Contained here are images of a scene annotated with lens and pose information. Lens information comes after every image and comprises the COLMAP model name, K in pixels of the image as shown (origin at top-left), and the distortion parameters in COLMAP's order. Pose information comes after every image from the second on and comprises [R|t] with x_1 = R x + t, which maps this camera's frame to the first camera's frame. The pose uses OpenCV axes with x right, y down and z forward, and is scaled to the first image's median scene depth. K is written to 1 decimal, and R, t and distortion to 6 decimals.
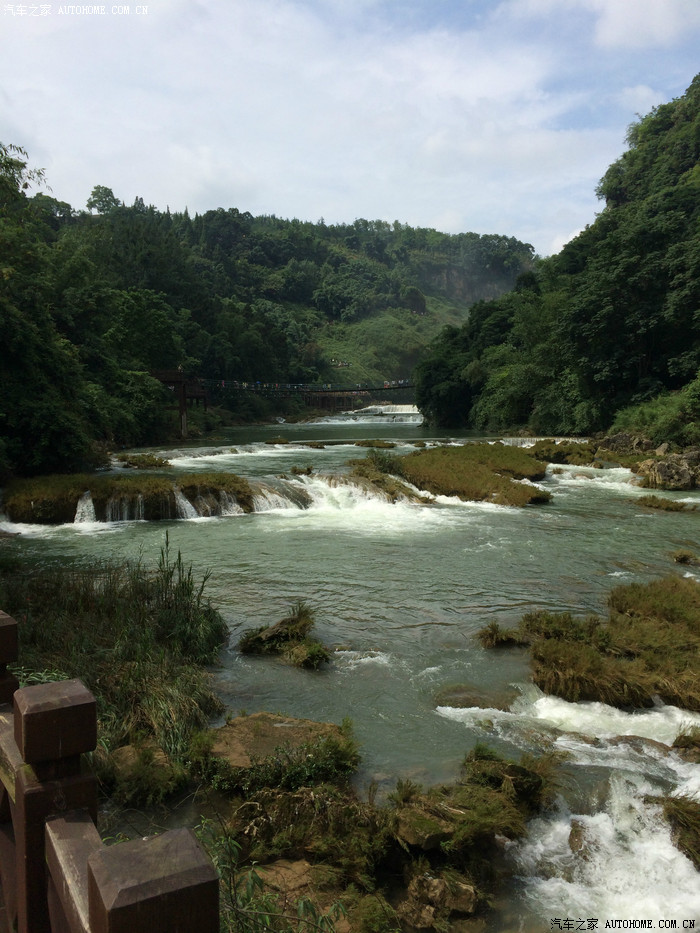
lens RADIAL K [[799.4, 0, 350.0], [0, 799.4, 466.5], [0, 0, 1]] dist [0.094122, -0.133592]
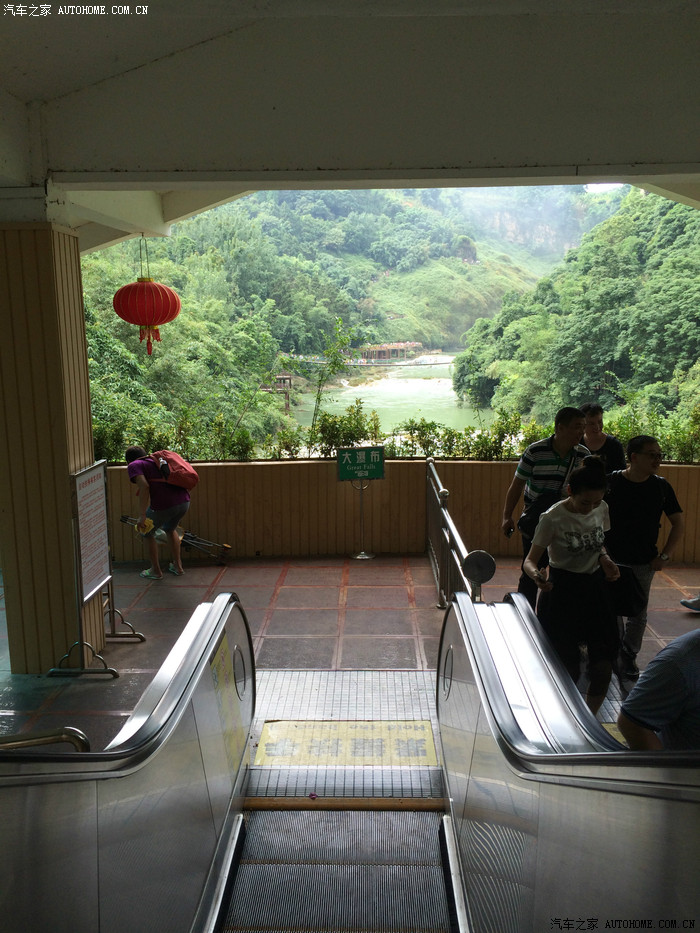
lens RADIAL K [[799.4, 0, 350.0], [0, 799.4, 466.5], [0, 0, 1]] dist [0.094122, -0.133592]
pose [[0.997736, 0.014128, -0.065750, 0.006029], [-0.007527, 0.995000, 0.099588, -0.129143], [0.066828, -0.098867, 0.992854, -0.511130]]
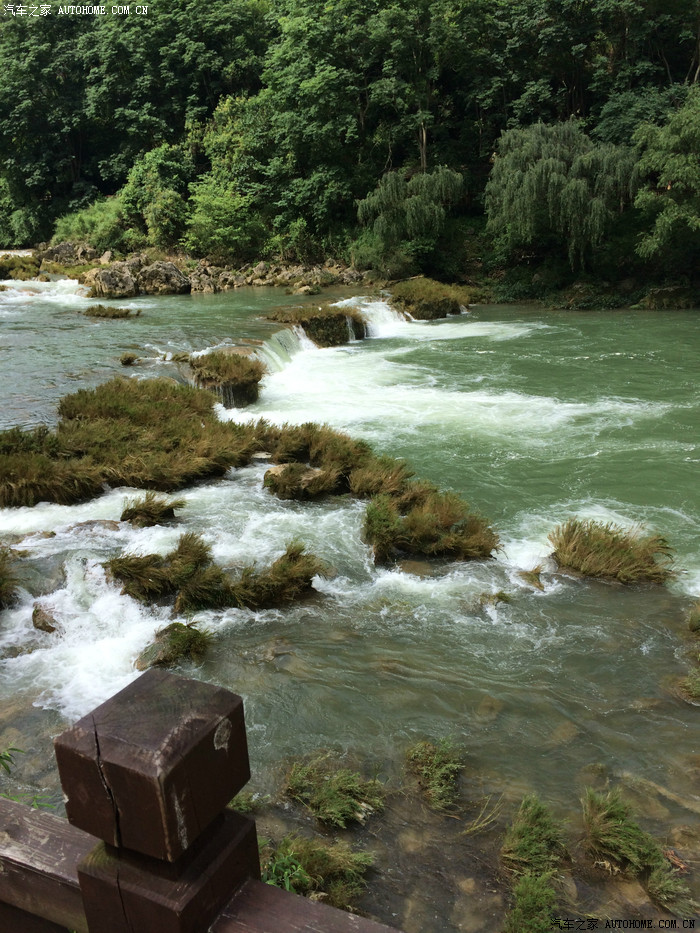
lens RADIAL K [[799.4, 0, 350.0], [0, 799.4, 466.5], [0, 0, 1]] dist [0.094122, -0.133592]
pose [[0.797551, -0.212759, 0.564487, 0.003648], [0.079939, 0.964763, 0.250682, 0.001197], [-0.597932, -0.154807, 0.786456, -0.011315]]
